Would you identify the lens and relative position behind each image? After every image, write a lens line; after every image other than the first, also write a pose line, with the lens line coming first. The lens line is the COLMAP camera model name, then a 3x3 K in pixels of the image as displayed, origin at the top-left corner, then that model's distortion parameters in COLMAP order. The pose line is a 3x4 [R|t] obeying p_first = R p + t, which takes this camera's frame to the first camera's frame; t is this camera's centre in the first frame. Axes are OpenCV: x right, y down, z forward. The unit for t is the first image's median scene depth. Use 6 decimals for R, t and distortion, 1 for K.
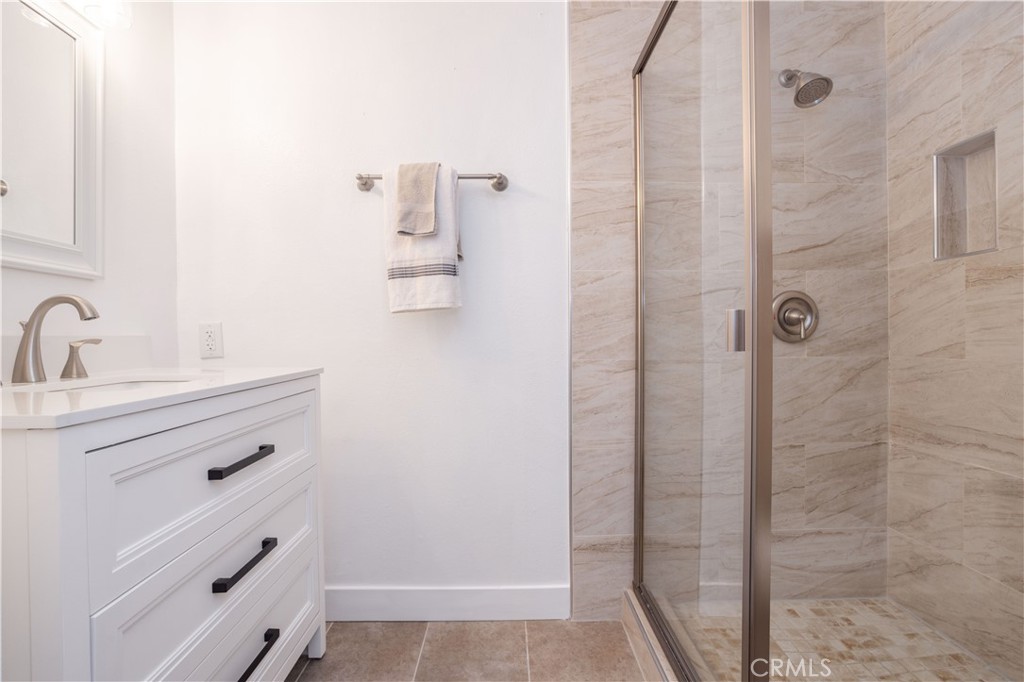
lens RADIAL K [[493.1, 0, 511.5], [0, 493.1, 340.9], [0, 0, 1]] dist [-0.032099, 0.000044]
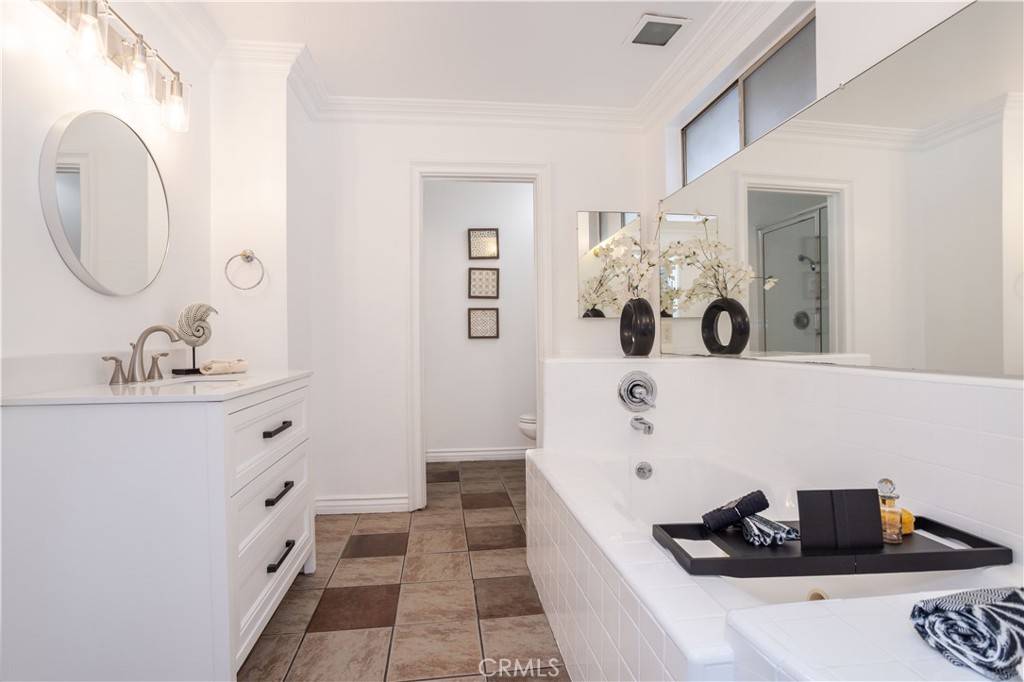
lens RADIAL K [[493.1, 0, 508.8], [0, 493.1, 342.0], [0, 0, 1]] dist [-0.032099, 0.000044]
pose [[0.991793, 0.000260, 0.127850, -0.002355], [0.001164, 0.999938, -0.011061, -0.020126], [-0.127845, 0.011119, 0.991732, -0.651797]]
